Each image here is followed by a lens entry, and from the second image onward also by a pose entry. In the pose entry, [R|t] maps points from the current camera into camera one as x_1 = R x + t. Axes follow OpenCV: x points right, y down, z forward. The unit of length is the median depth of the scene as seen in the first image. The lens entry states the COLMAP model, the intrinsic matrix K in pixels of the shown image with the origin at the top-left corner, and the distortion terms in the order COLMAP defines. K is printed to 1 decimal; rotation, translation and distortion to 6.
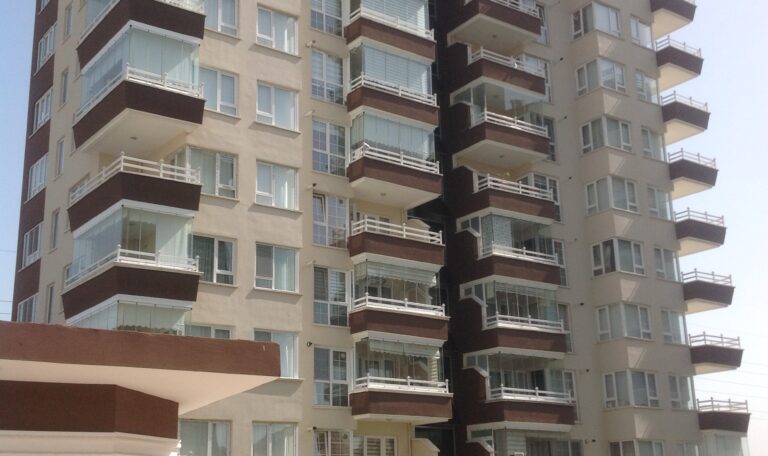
lens RADIAL K [[956.6, 0, 384.0], [0, 956.6, 228.0], [0, 0, 1]] dist [0.199414, 0.000366]
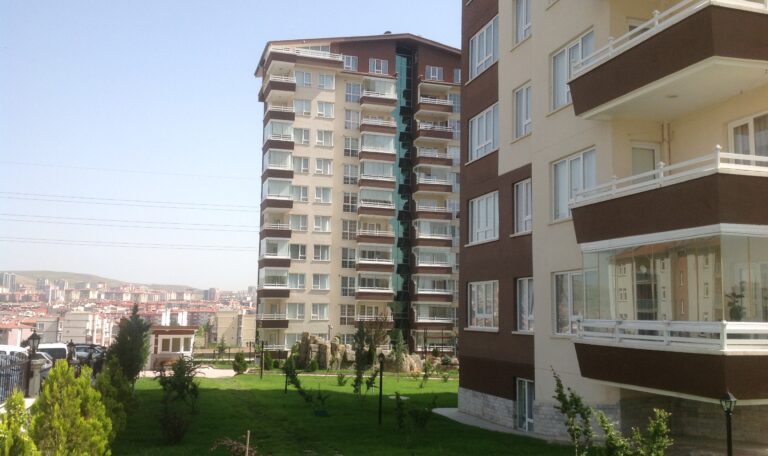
lens RADIAL K [[723.9, 0, 384.0], [0, 723.9, 228.0], [0, 0, 1]] dist [0.198548, -0.459140]
pose [[0.946218, 0.004160, -0.323503, 0.746080], [0.051539, 0.985210, 0.163415, -0.366213], [0.319398, -0.171299, 0.932009, -0.955043]]
